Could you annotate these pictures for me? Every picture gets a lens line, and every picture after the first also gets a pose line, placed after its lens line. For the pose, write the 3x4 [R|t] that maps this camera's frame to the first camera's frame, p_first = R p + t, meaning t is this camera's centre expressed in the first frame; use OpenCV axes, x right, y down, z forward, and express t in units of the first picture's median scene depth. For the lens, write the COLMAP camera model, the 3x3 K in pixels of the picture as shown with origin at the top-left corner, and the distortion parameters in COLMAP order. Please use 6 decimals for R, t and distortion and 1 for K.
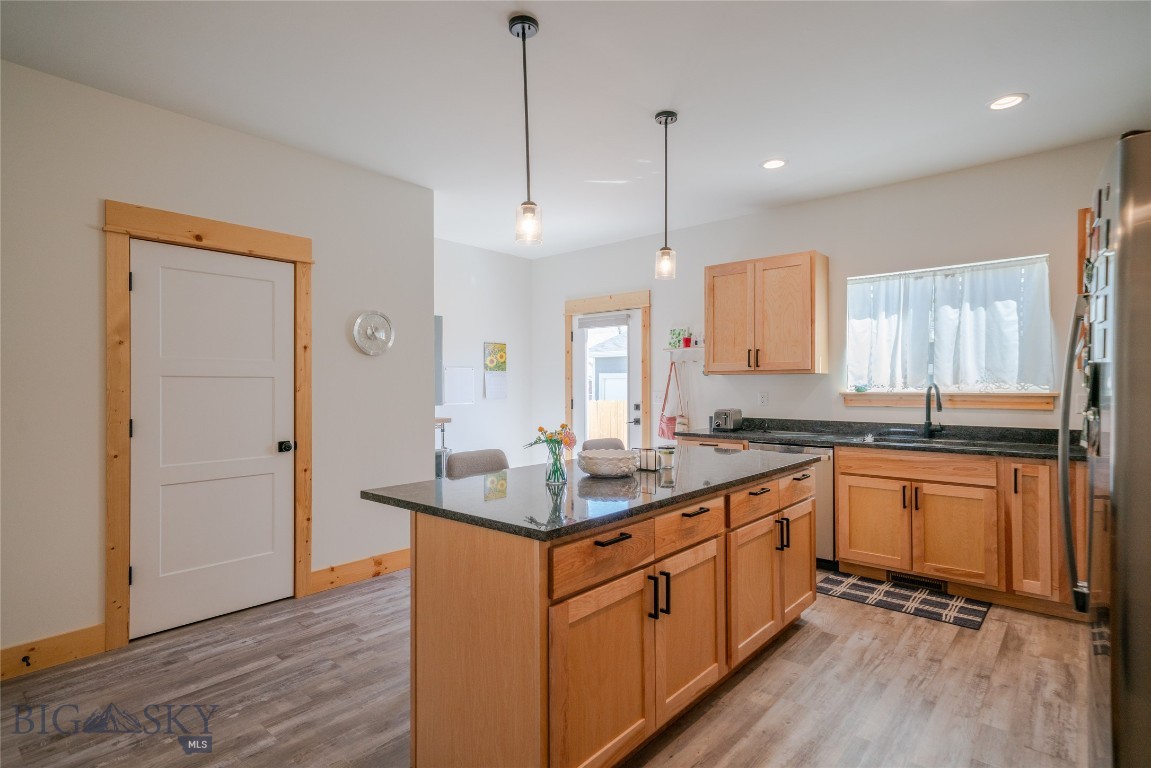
lens RADIAL K [[582.5, 0, 574.7], [0, 582.5, 385.0], [0, 0, 1]] dist [-0.002118, -0.000338]
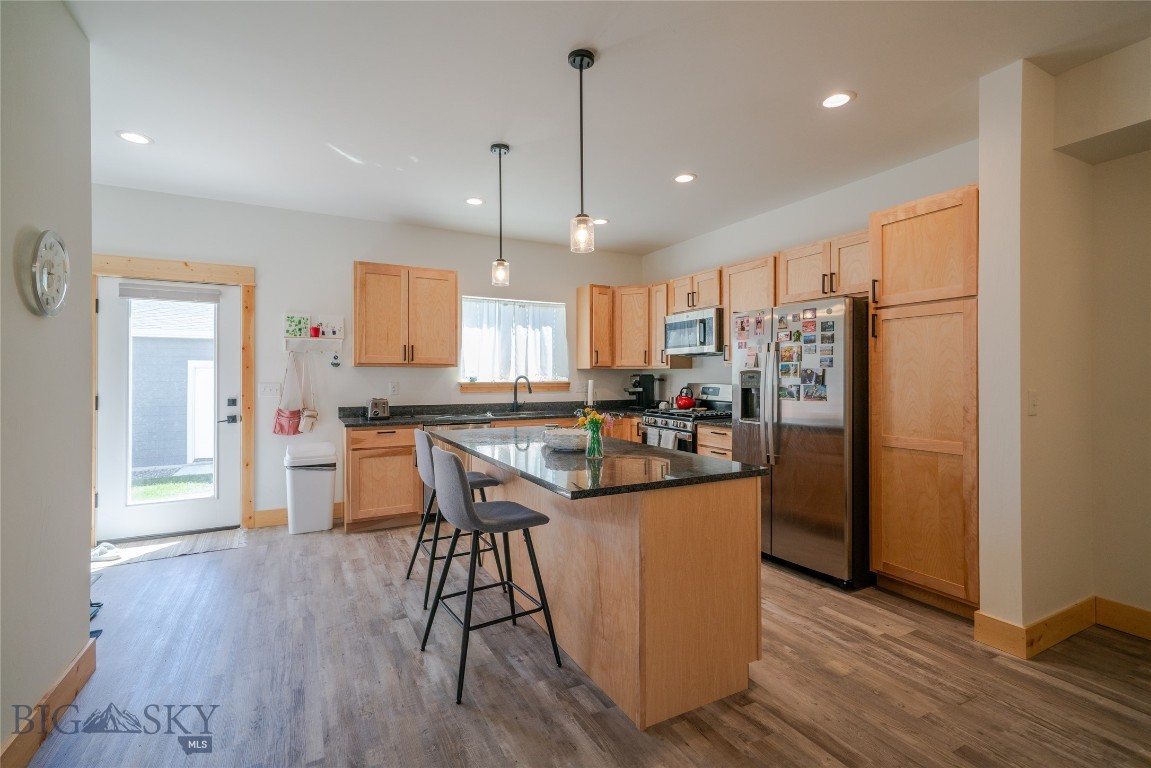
lens RADIAL K [[520.8, 0, 572.5], [0, 520.8, 374.1], [0, 0, 1]] dist [0.000234, -0.000036]
pose [[0.343410, 0.009416, 0.939138, -0.577728], [-0.000067, 0.999950, -0.010002, 0.006325], [-0.939186, 0.003372, 0.343393, 0.370994]]
